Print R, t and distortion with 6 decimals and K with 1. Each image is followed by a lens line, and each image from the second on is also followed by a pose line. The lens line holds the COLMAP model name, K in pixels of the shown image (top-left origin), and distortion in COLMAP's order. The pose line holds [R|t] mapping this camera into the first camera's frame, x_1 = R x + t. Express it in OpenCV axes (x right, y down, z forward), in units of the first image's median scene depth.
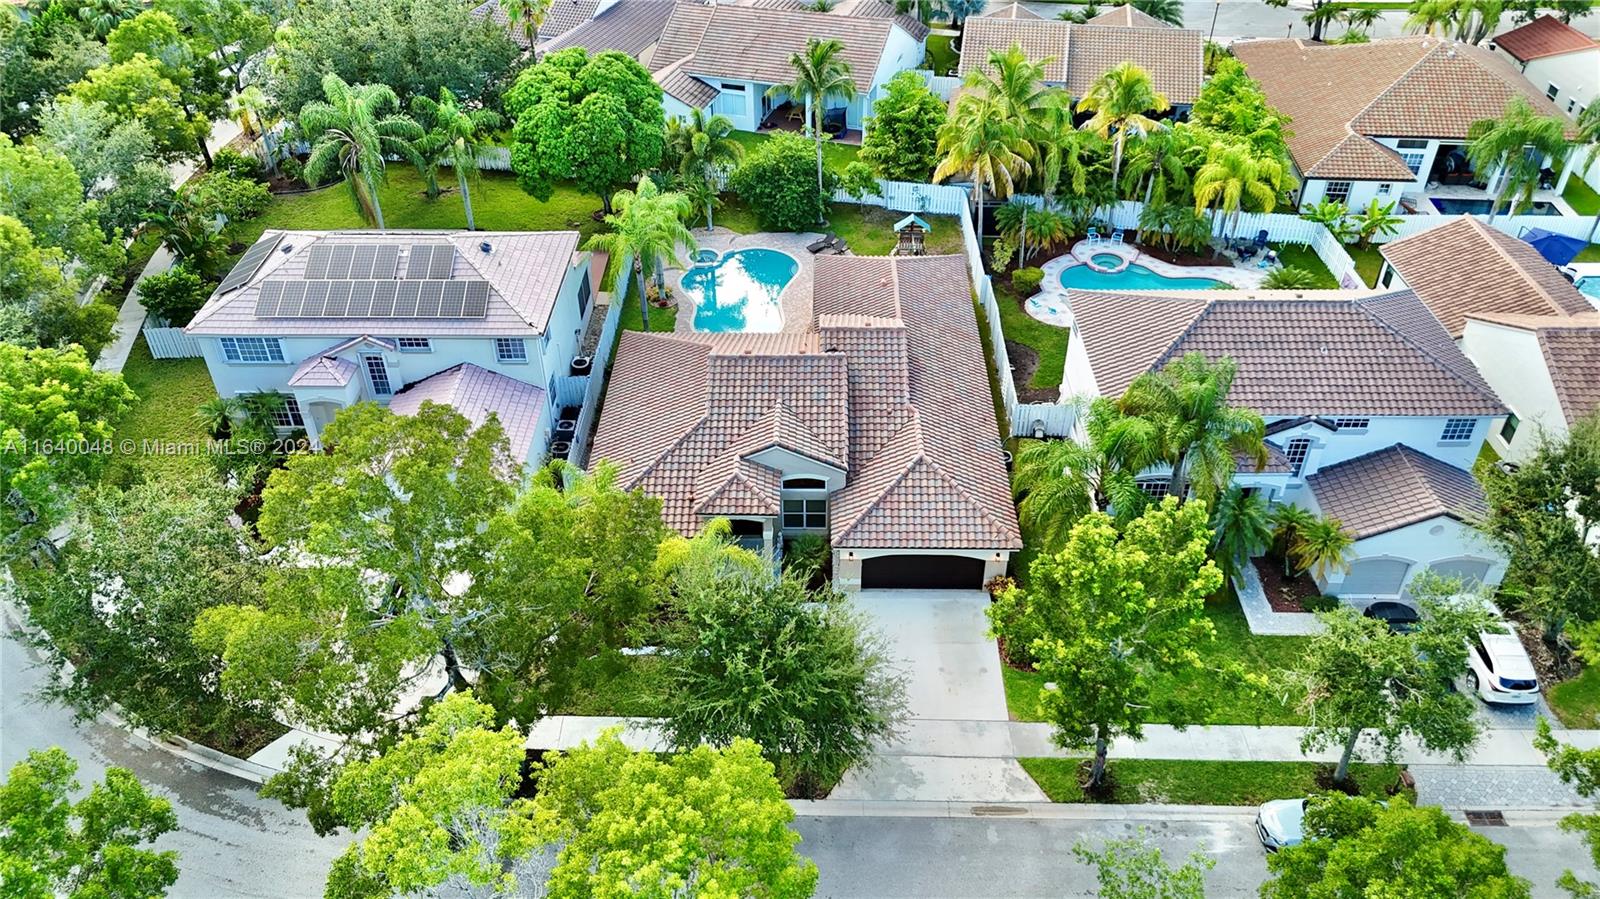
lens RADIAL K [[1058.5, 0, 800.0], [0, 1058.5, 449.5], [0, 0, 1]] dist [0.004643, 0.000160]
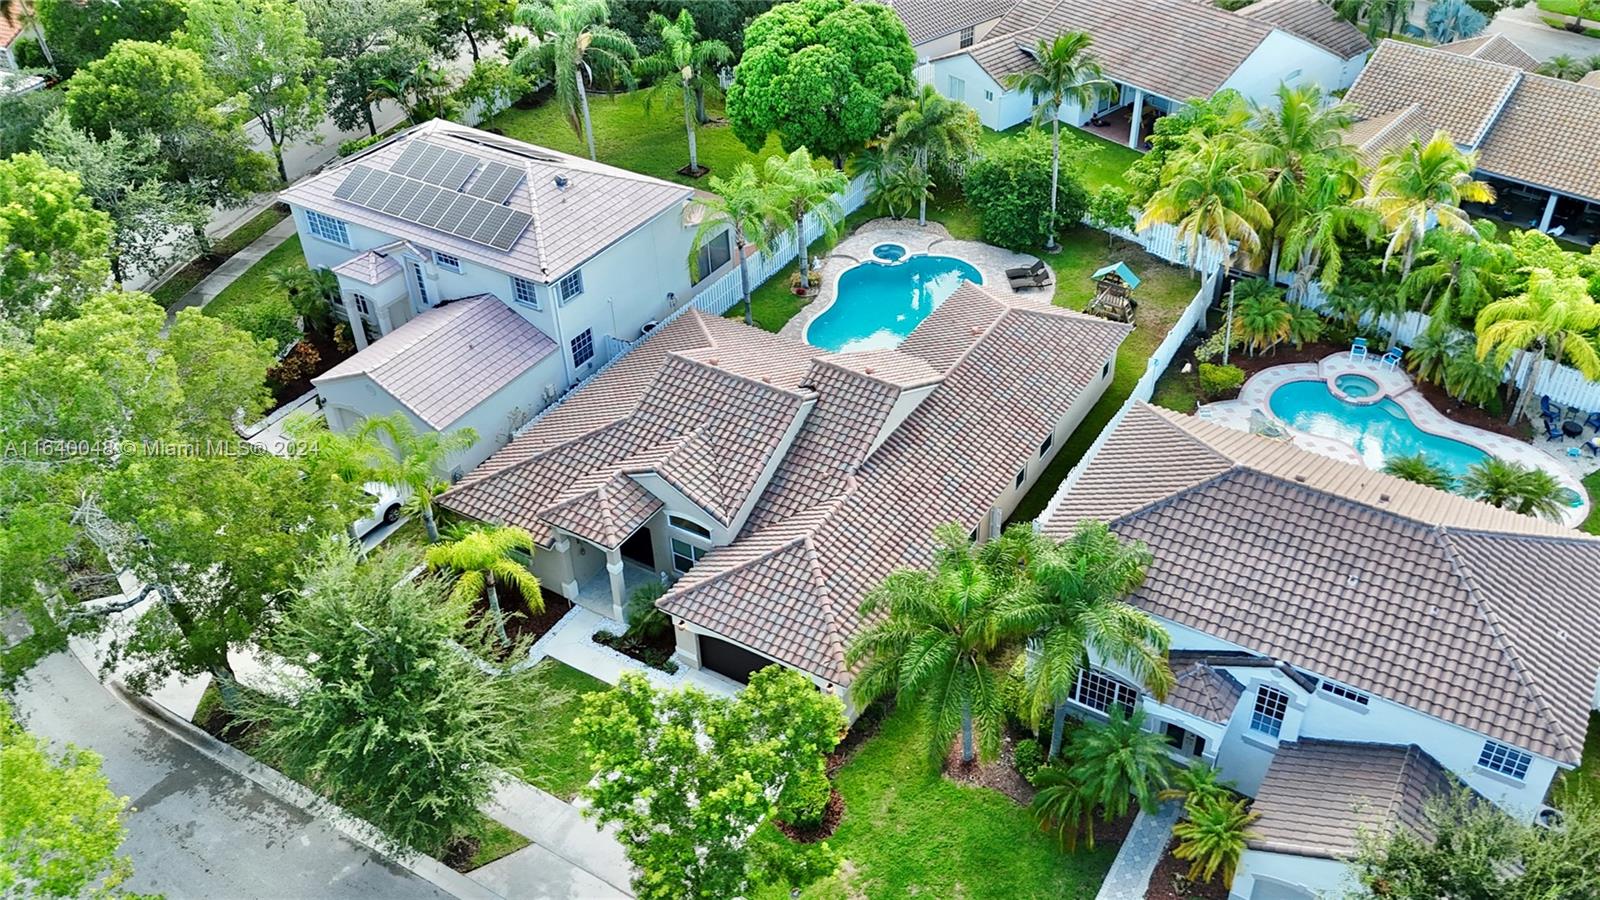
lens RADIAL K [[1193.8, 0, 800.0], [0, 1193.8, 450.0], [0, 0, 1]] dist [-0.002164, 0.000132]
pose [[0.889871, 0.296921, -0.346364, 0.331177], [-0.296524, 0.953412, 0.055490, -0.087910], [0.346703, 0.053326, 0.936458, 0.105543]]
